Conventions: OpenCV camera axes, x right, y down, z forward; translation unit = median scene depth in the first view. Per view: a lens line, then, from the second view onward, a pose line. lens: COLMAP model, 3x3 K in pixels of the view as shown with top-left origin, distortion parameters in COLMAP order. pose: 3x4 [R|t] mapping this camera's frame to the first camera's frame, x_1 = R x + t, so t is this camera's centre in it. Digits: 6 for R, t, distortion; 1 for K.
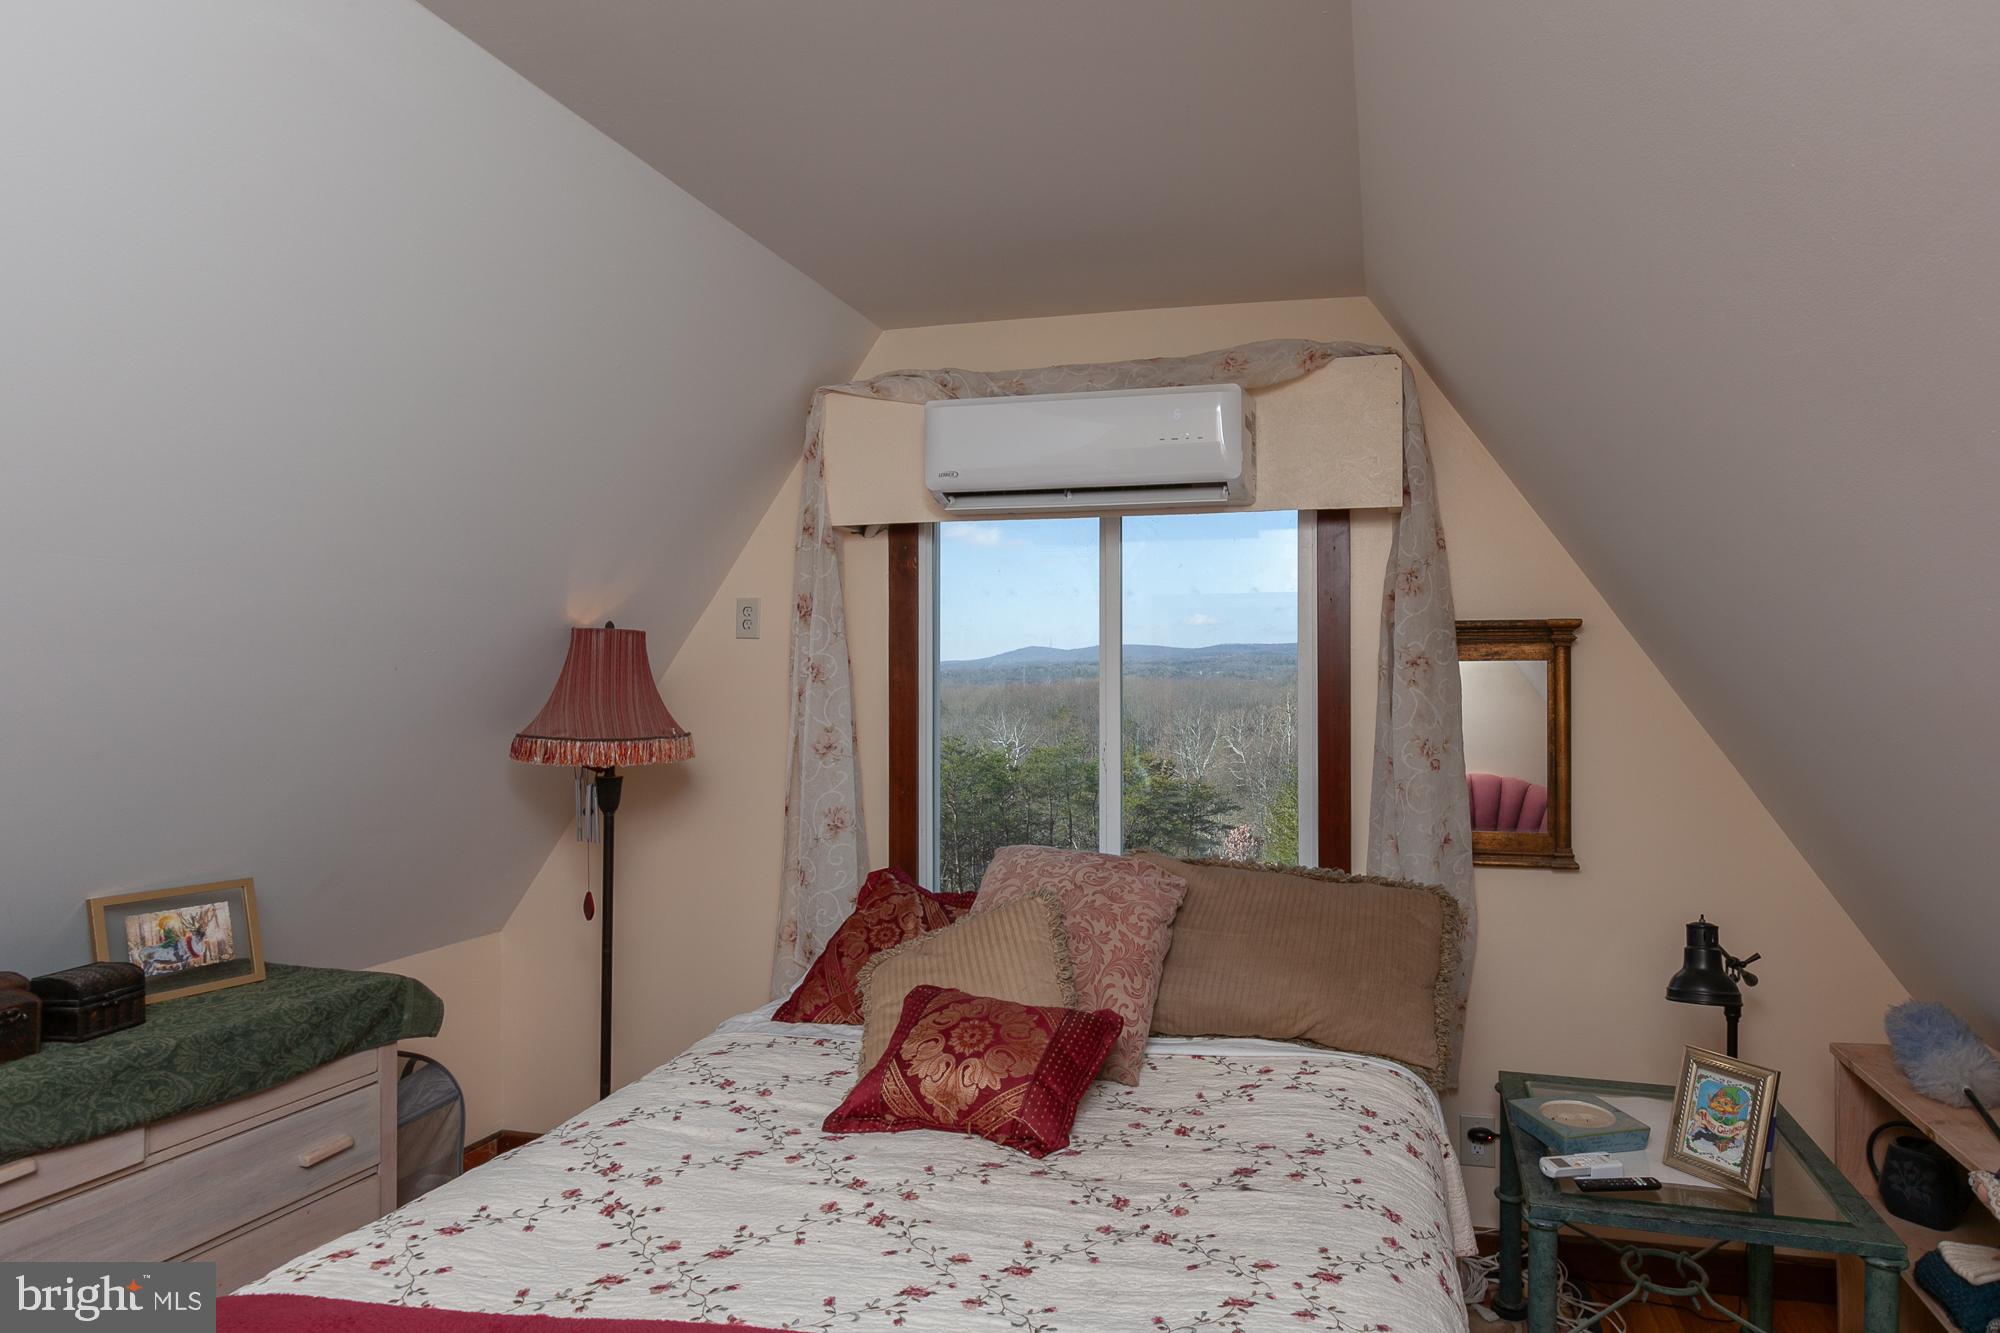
lens RADIAL K [[1128.4, 0, 1023.9], [0, 1128.4, 676.0], [0, 0, 1]] dist [0.000463, -0.000444]
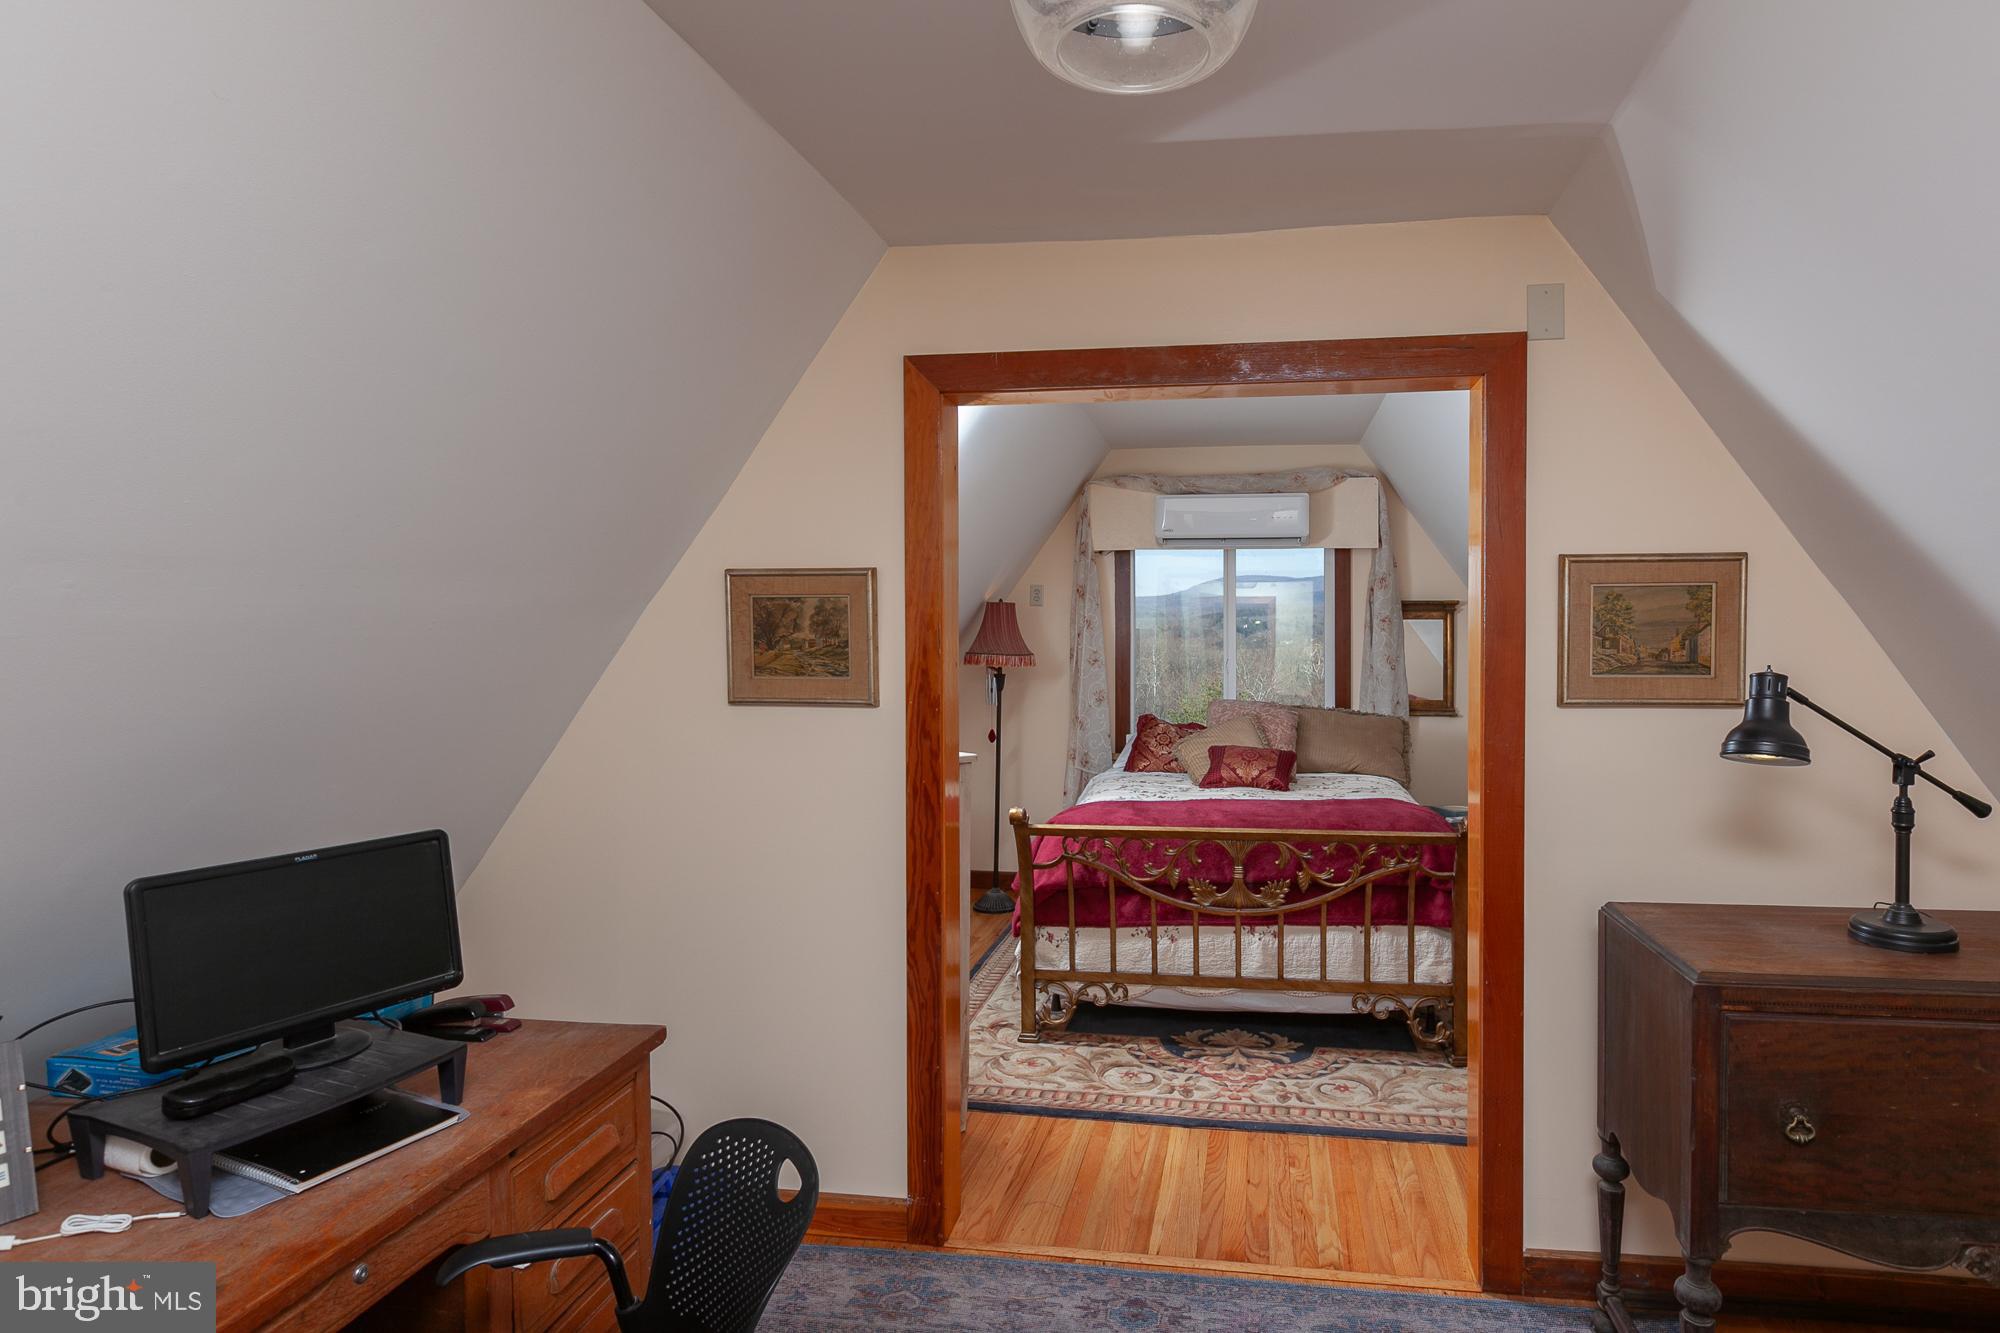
lens RADIAL K [[1198.7, 0, 985.0], [0, 1198.7, 653.7], [0, 0, 1]] dist [-0.002940, -0.003989]
pose [[0.999923, 0.002052, 0.012265, -0.445635], [-0.002292, 0.999806, 0.019561, 0.008942], [-0.012223, -0.019587, 0.999733, -1.291494]]
